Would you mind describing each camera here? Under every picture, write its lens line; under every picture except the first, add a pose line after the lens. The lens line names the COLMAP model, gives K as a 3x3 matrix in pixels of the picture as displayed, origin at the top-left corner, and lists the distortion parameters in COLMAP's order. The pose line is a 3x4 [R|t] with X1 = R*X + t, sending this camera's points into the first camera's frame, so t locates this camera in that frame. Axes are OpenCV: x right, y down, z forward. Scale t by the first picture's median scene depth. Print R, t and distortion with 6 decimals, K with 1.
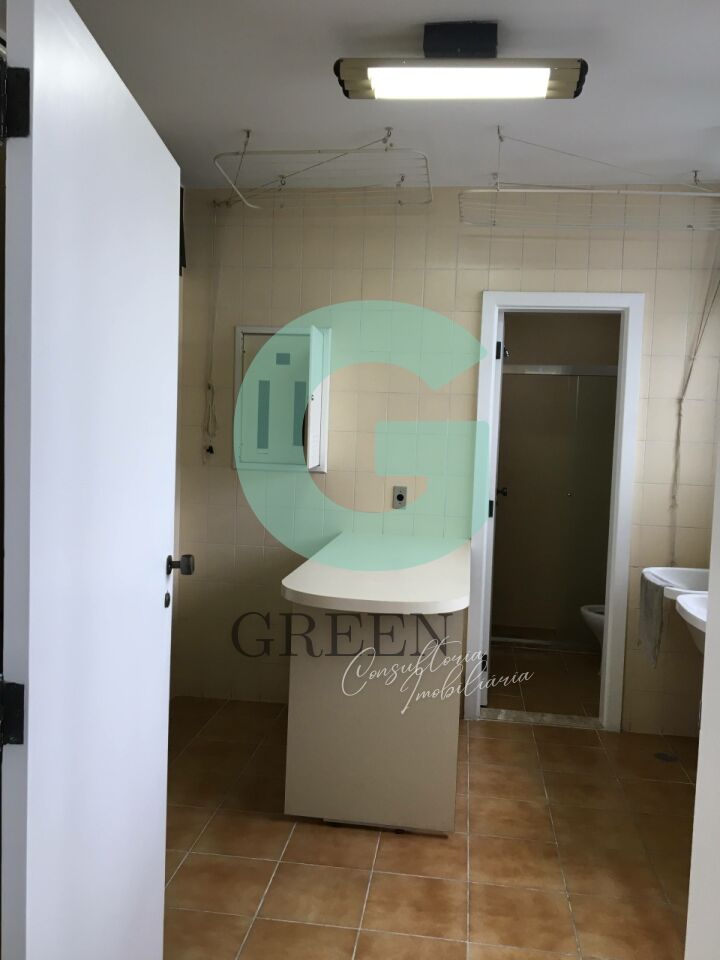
lens RADIAL K [[809.2, 0, 350.2], [0, 809.2, 471.9], [0, 0, 1]] dist [0.077316, -0.104210]
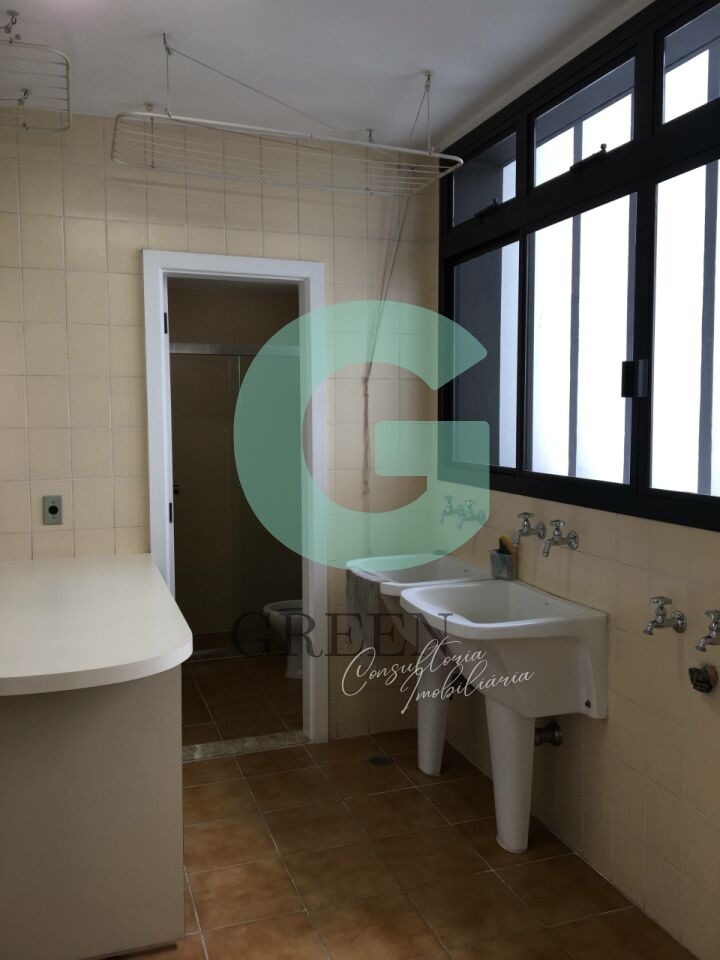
lens RADIAL K [[809.2, 0, 358.4], [0, 809.2, 474.3], [0, 0, 1]] dist [0.077316, -0.104210]
pose [[0.883302, -0.073890, 0.462944, -0.043041], [0.063630, 0.997259, 0.037764, -0.014538], [-0.464466, -0.003900, 0.885582, 0.177785]]
